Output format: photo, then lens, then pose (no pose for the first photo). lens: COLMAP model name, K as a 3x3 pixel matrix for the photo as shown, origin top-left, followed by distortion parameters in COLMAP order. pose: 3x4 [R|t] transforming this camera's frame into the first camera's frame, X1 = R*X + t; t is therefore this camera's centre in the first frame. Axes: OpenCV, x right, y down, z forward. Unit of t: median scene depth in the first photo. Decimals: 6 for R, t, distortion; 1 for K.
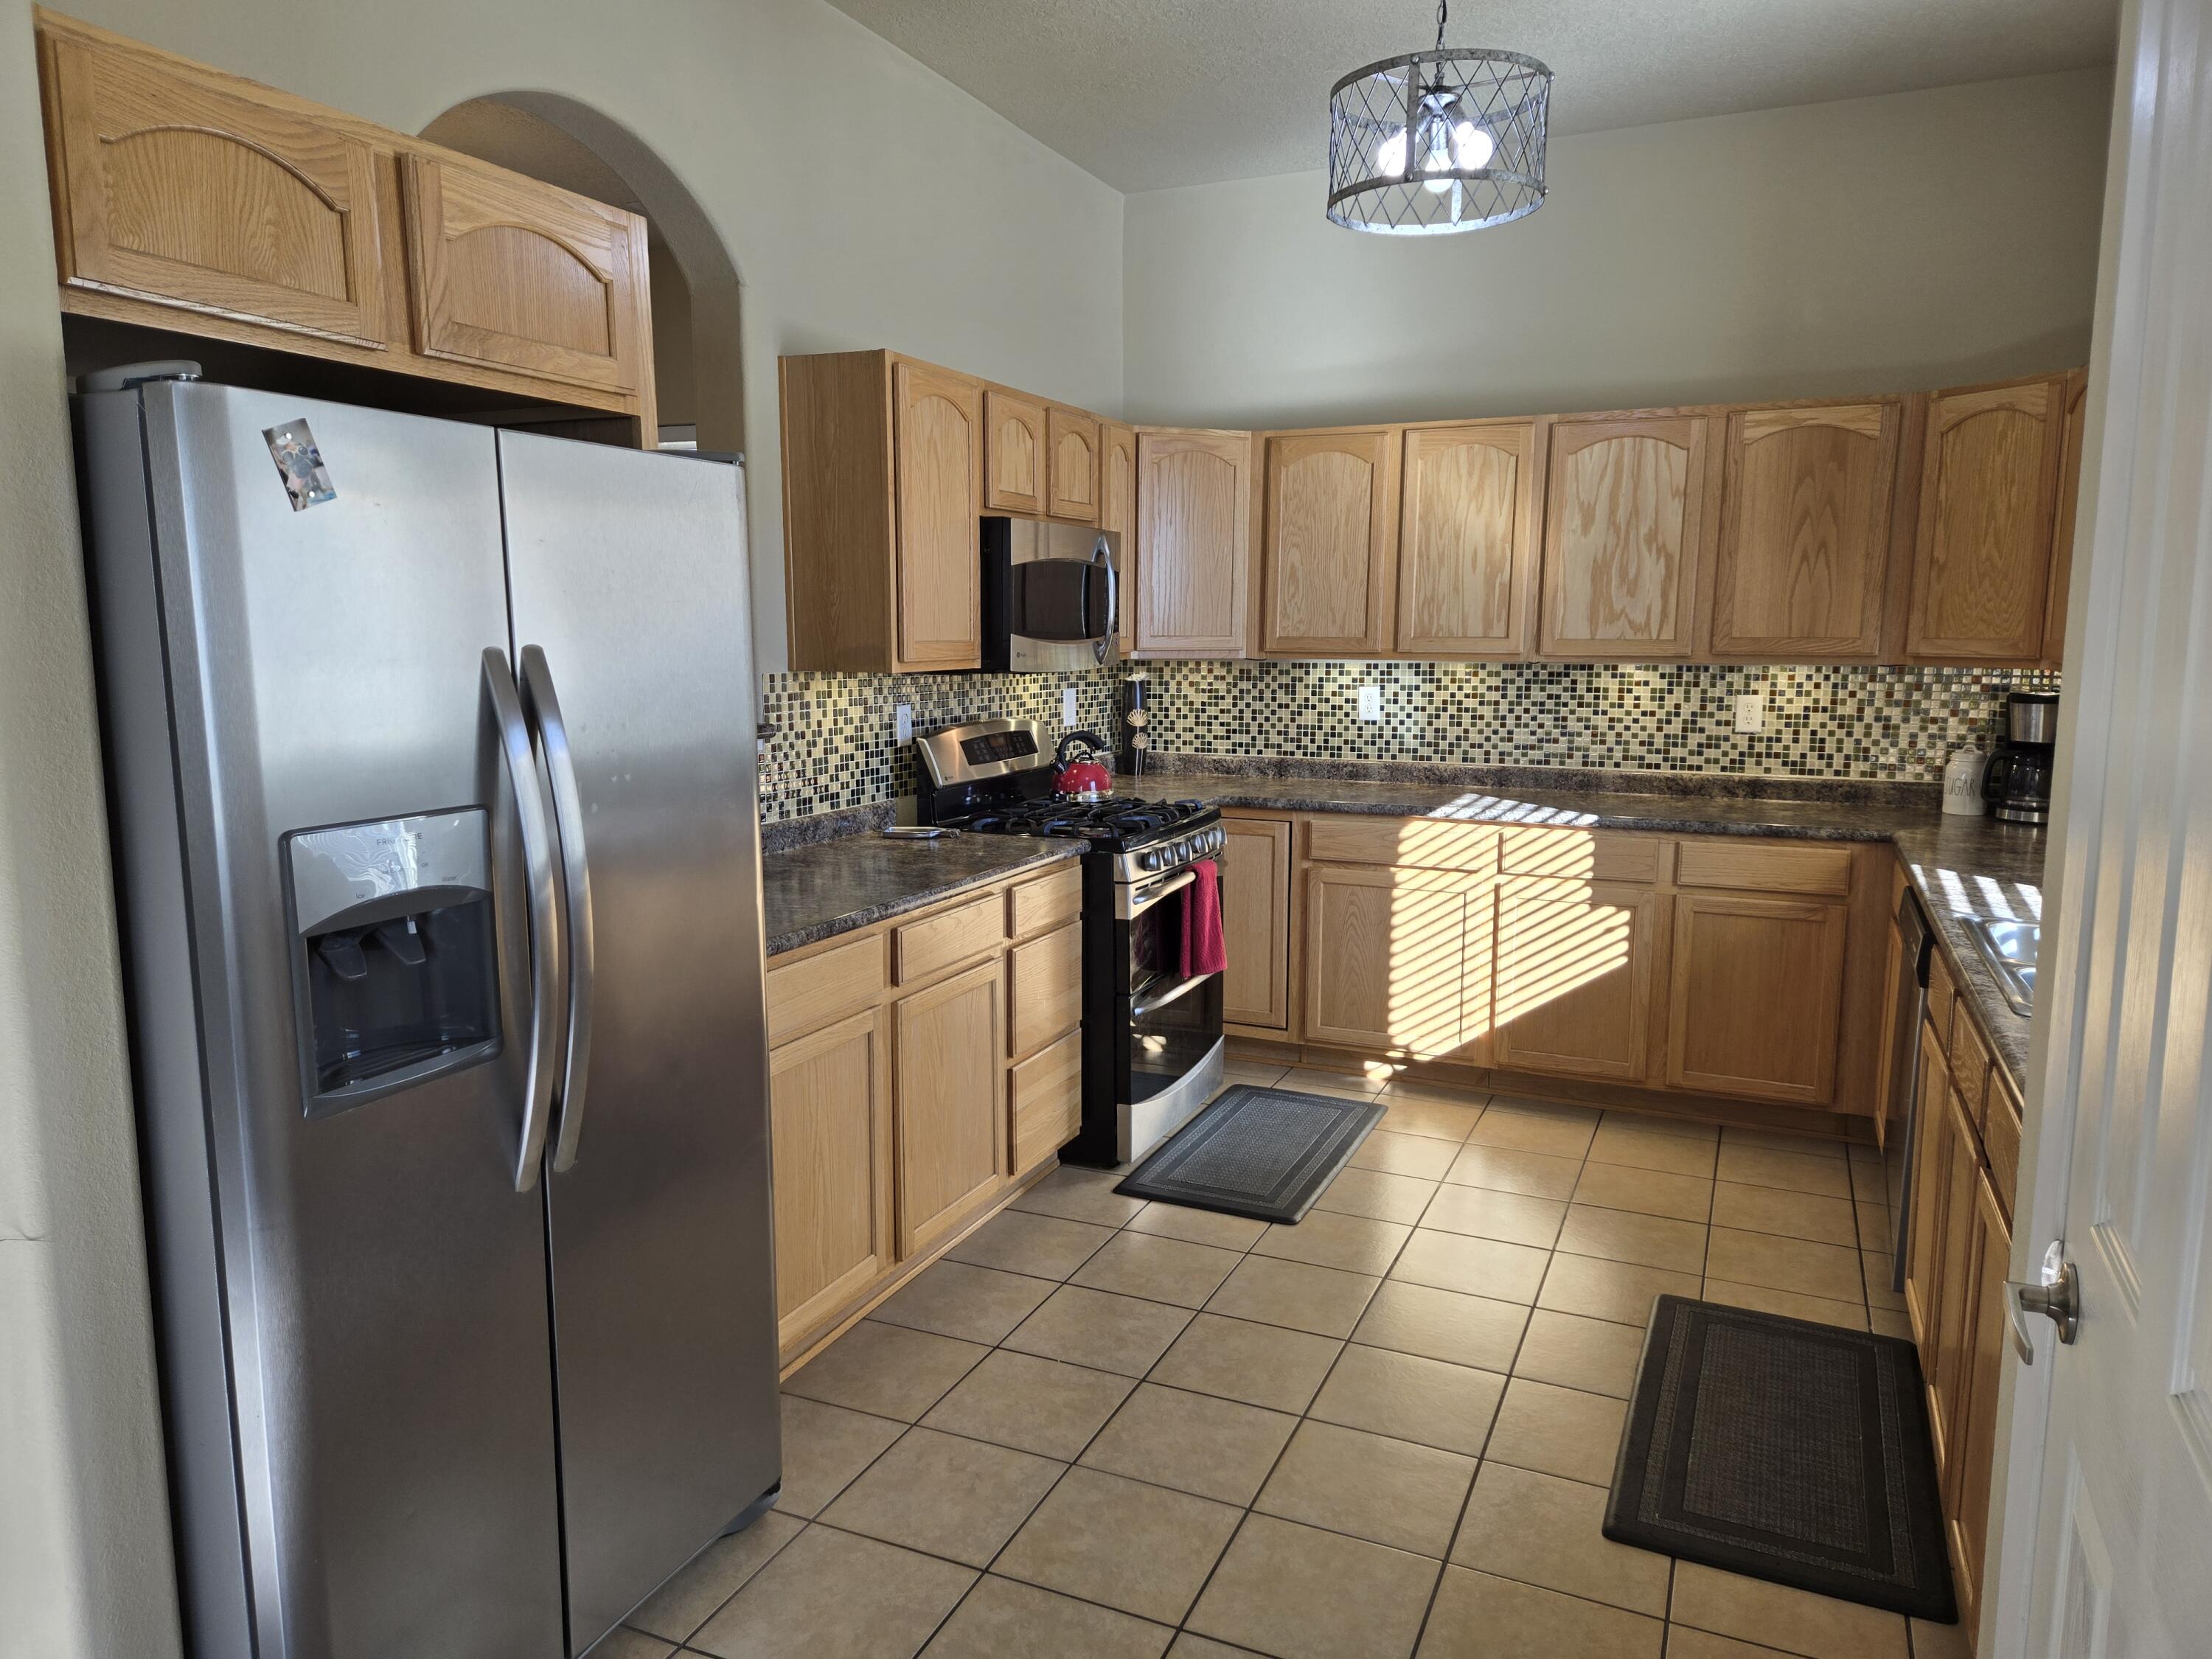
lens RADIAL K [[1488.3, 0, 1111.2], [0, 1488.3, 835.4], [0, 0, 1]] dist [0.081051, -0.066088]
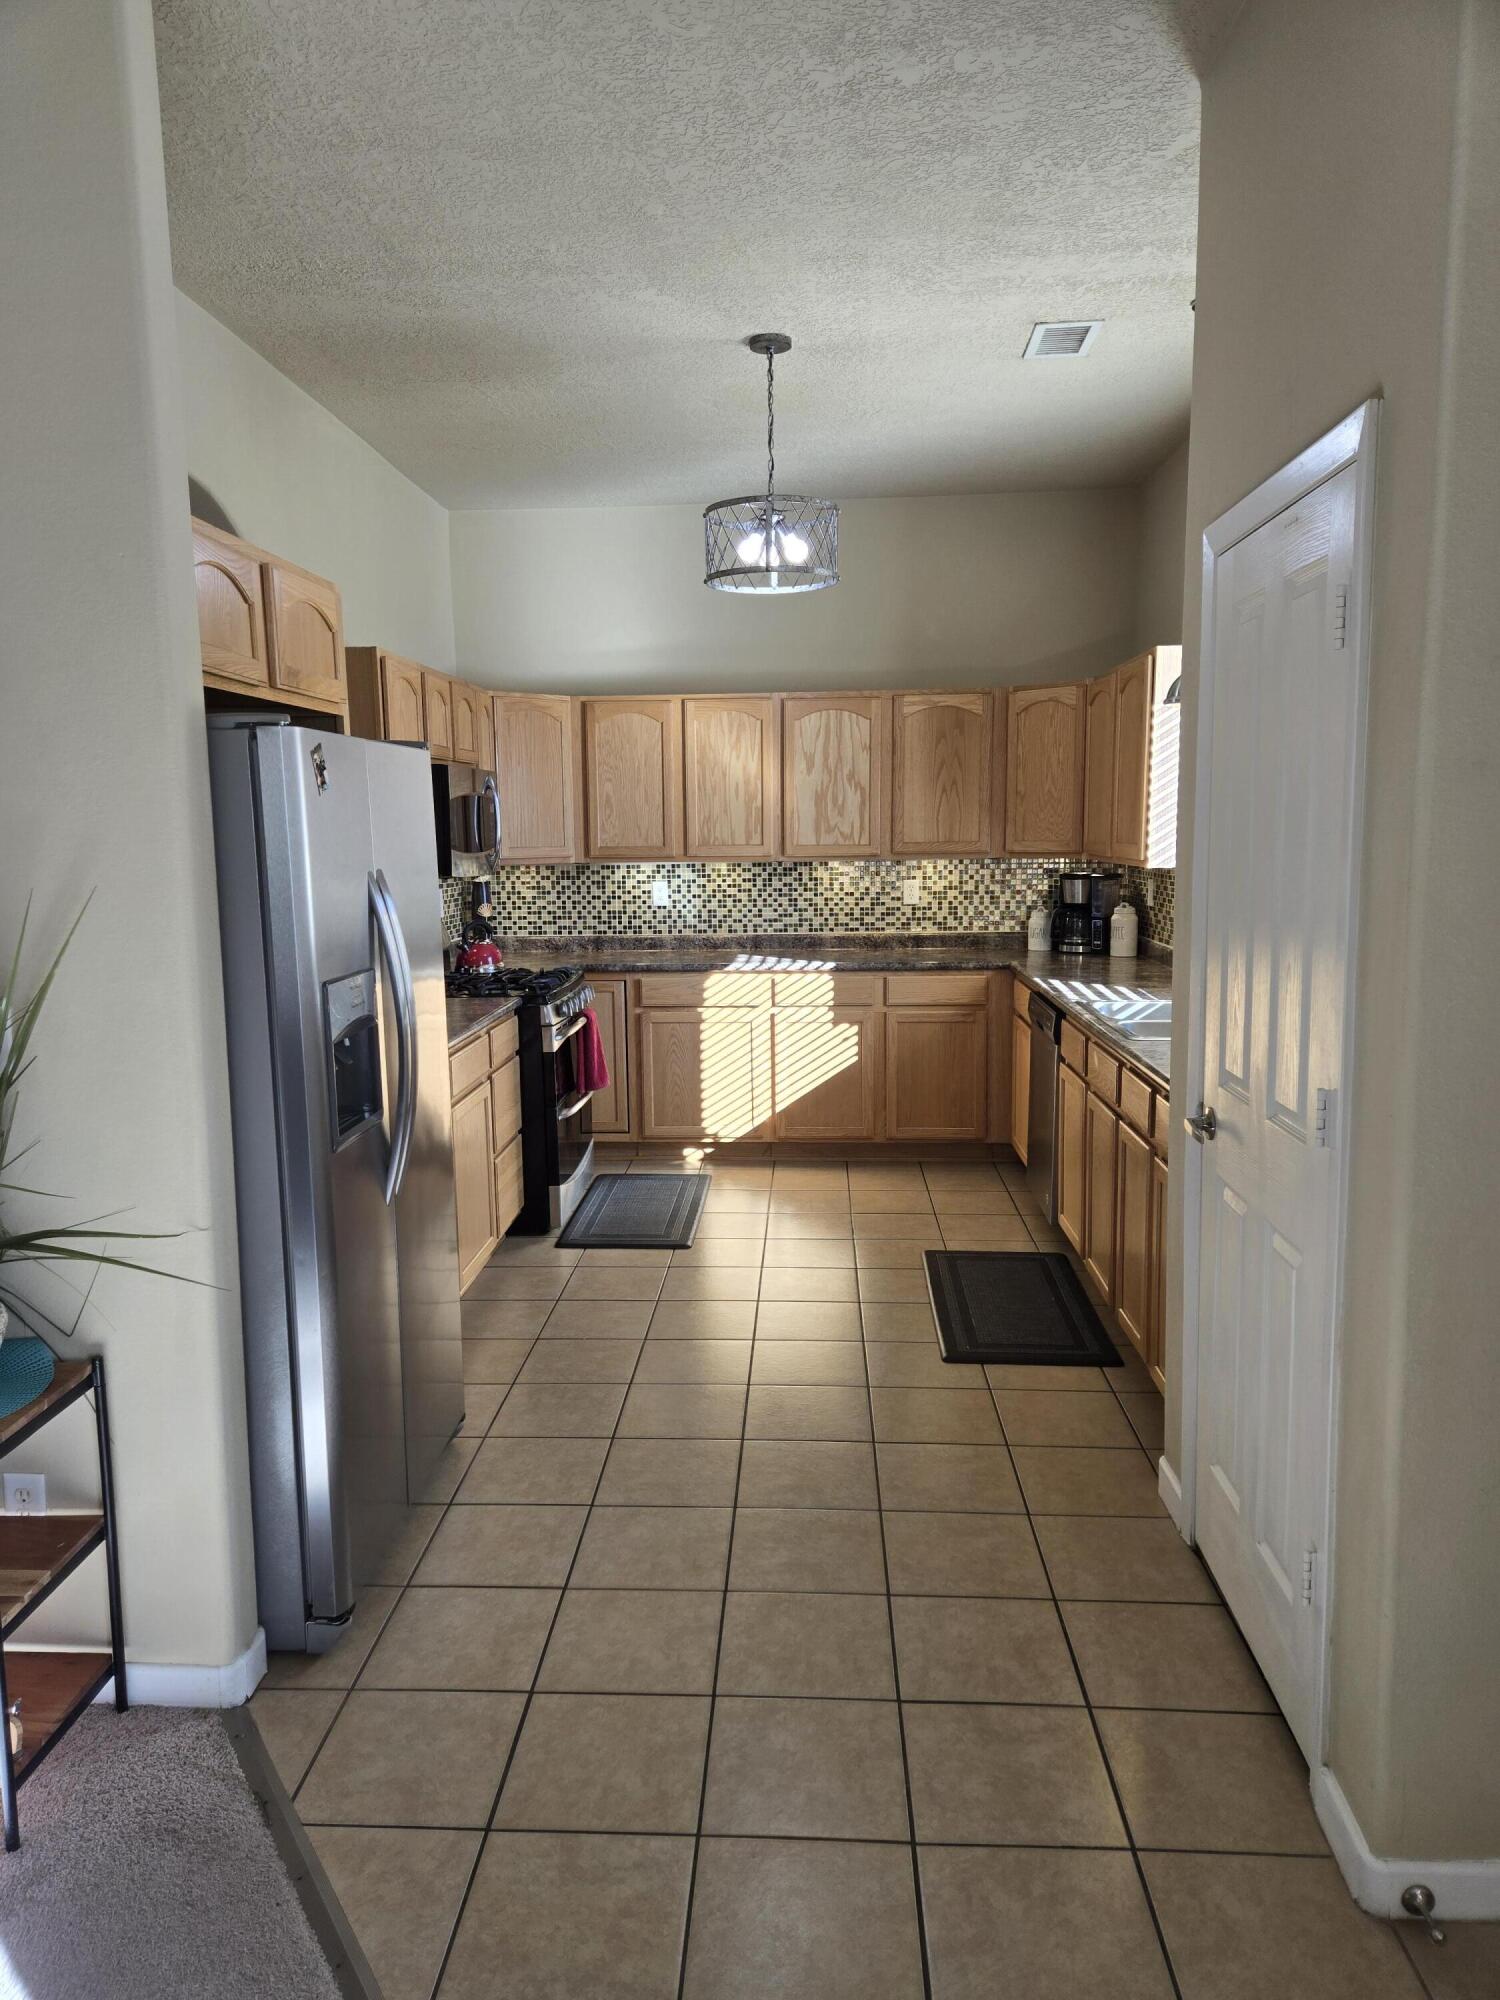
lens RADIAL K [[1345.7, 0, 738.9], [0, 1345.7, 1002.1], [0, 0, 1]] dist [0.081051, -0.066088]
pose [[0.934724, -0.063090, 0.349729, -0.237531], [0.066886, 0.997760, 0.001225, 0.017836], [-0.349022, 0.022247, 0.936850, -0.222545]]
